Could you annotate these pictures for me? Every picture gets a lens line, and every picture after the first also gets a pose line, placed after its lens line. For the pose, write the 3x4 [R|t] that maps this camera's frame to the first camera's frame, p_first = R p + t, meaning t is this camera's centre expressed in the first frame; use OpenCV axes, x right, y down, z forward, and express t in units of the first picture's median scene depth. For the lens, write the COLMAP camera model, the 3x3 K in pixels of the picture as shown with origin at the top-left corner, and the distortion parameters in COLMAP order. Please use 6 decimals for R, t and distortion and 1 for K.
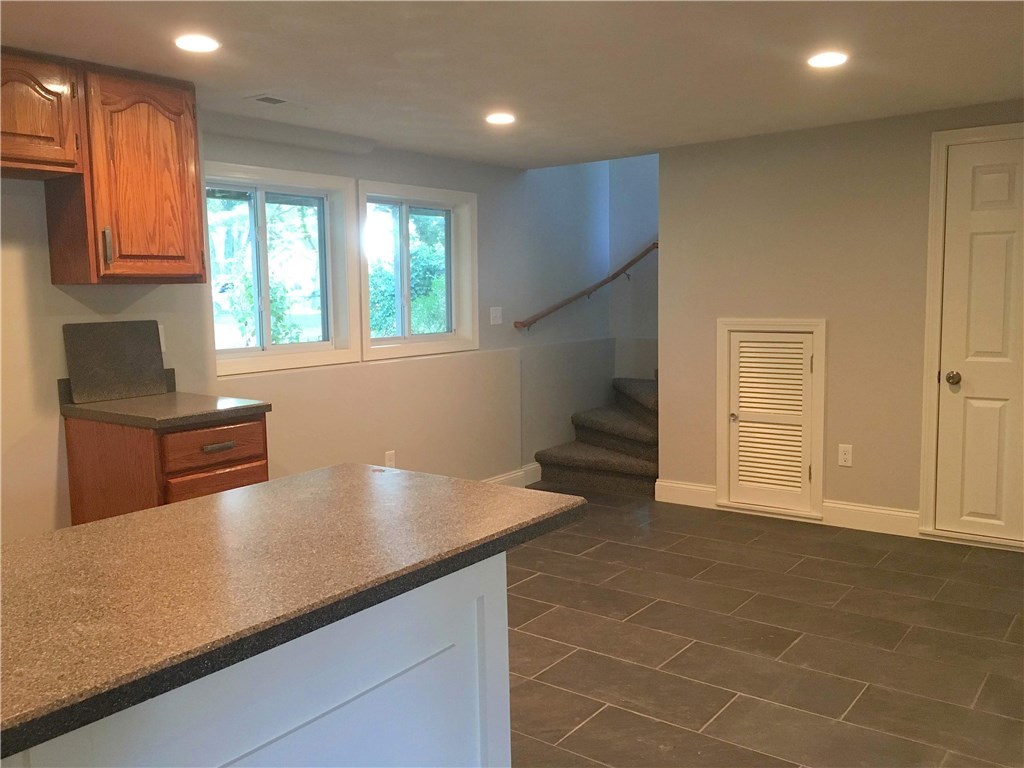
lens RADIAL K [[873.0, 0, 510.2], [0, 873.0, 380.8], [0, 0, 1]] dist [0.094905, -0.121564]
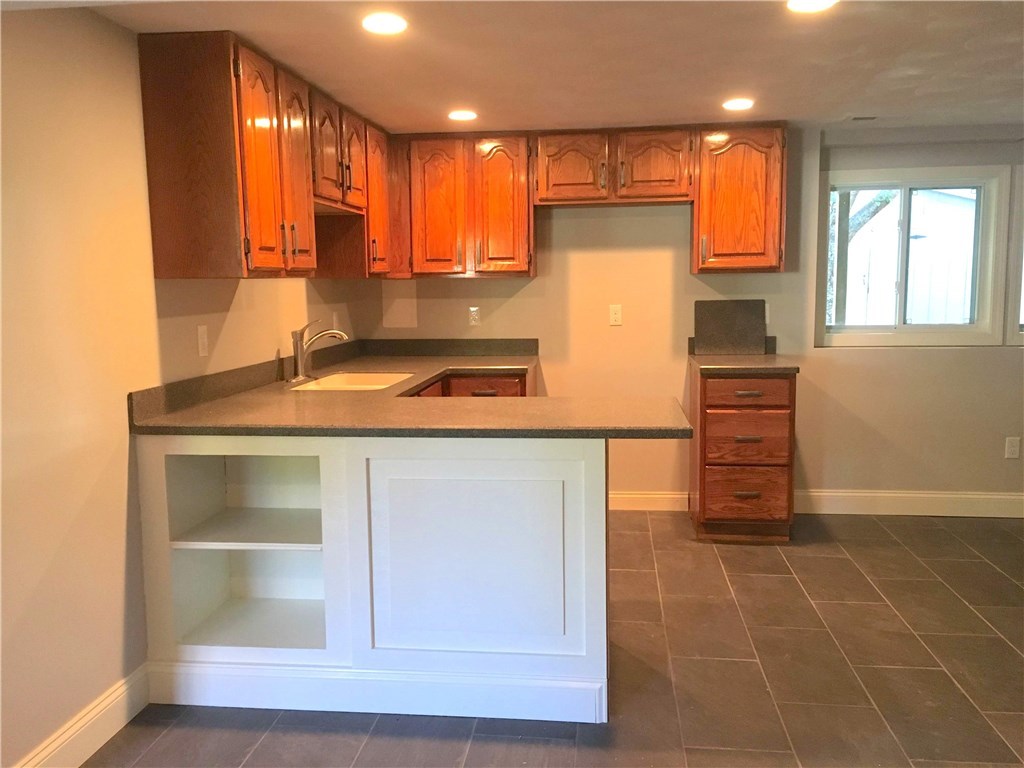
lens RADIAL K [[873.0, 0, 510.2], [0, 873.0, 380.8], [0, 0, 1]] dist [0.094905, -0.121564]
pose [[0.507646, 0.111350, -0.854340, 0.616099], [-0.087639, 0.993143, 0.077366, -0.016885], [0.857097, 0.035599, 0.513924, -0.017848]]
